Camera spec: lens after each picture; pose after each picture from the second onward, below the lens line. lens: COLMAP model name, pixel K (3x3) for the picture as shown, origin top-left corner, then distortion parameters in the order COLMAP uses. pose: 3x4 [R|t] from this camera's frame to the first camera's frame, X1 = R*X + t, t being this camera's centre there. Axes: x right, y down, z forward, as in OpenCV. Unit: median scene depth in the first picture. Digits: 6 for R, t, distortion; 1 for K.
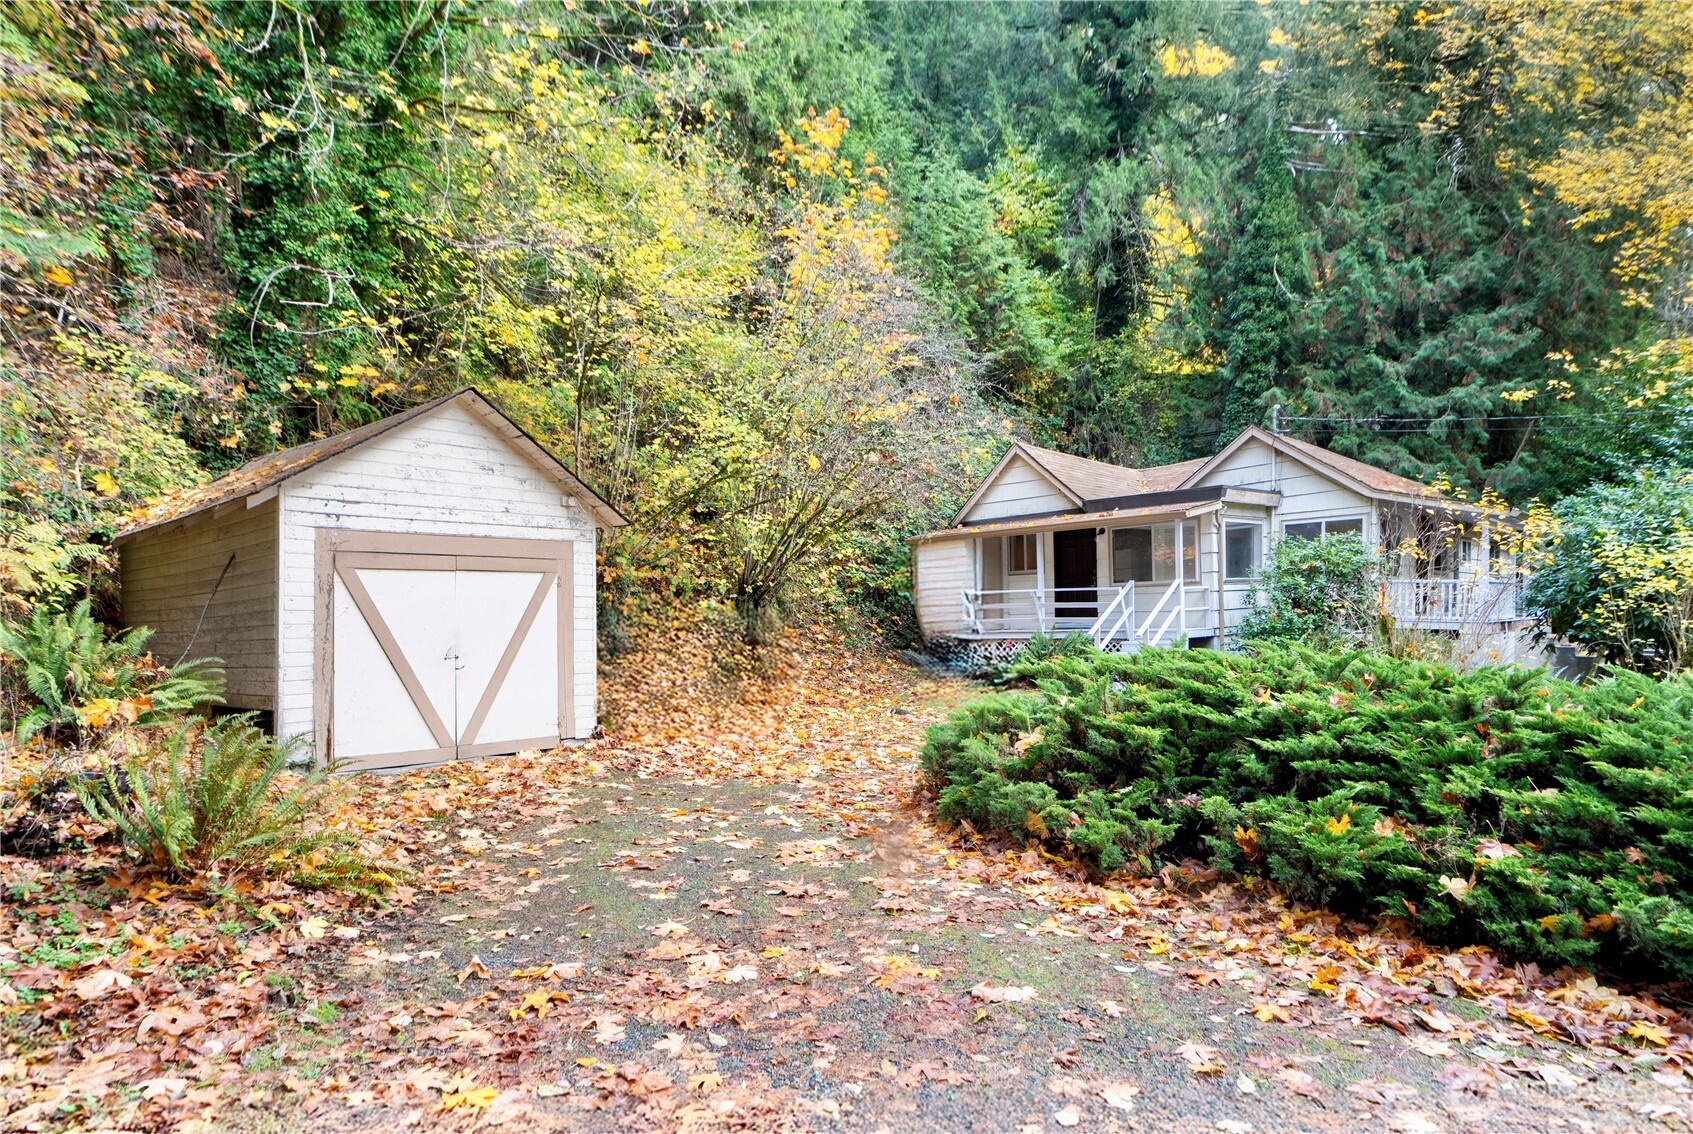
lens RADIAL K [[976.0, 0, 851.6], [0, 976.0, 562.6], [0, 0, 1]] dist [-0.001173, 0.002400]
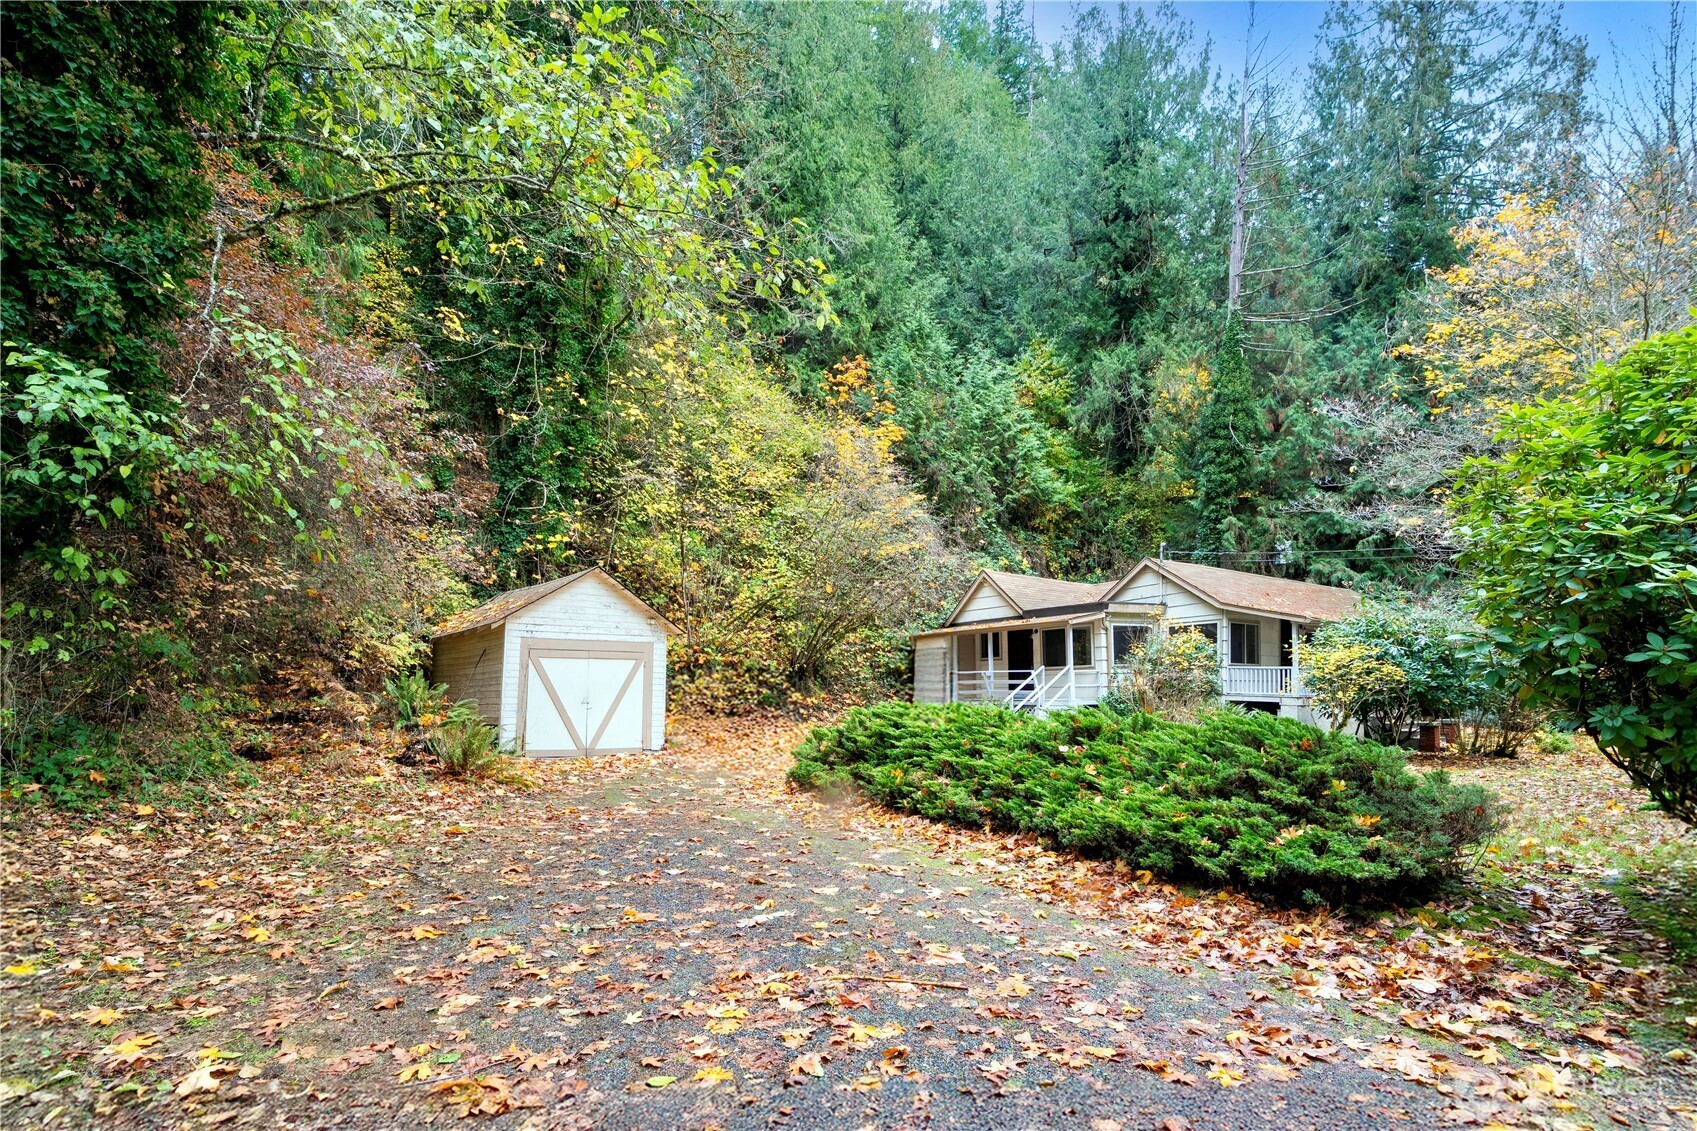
lens RADIAL K [[825.1, 0, 842.2], [0, 825.1, 569.5], [0, 0, 1]] dist [-0.004169, 0.002643]
pose [[0.985758, -0.008259, -0.167967, 0.172478], [-0.007073, 0.995874, -0.090473, -0.010027], [0.168021, 0.090372, 0.981632, -0.255002]]
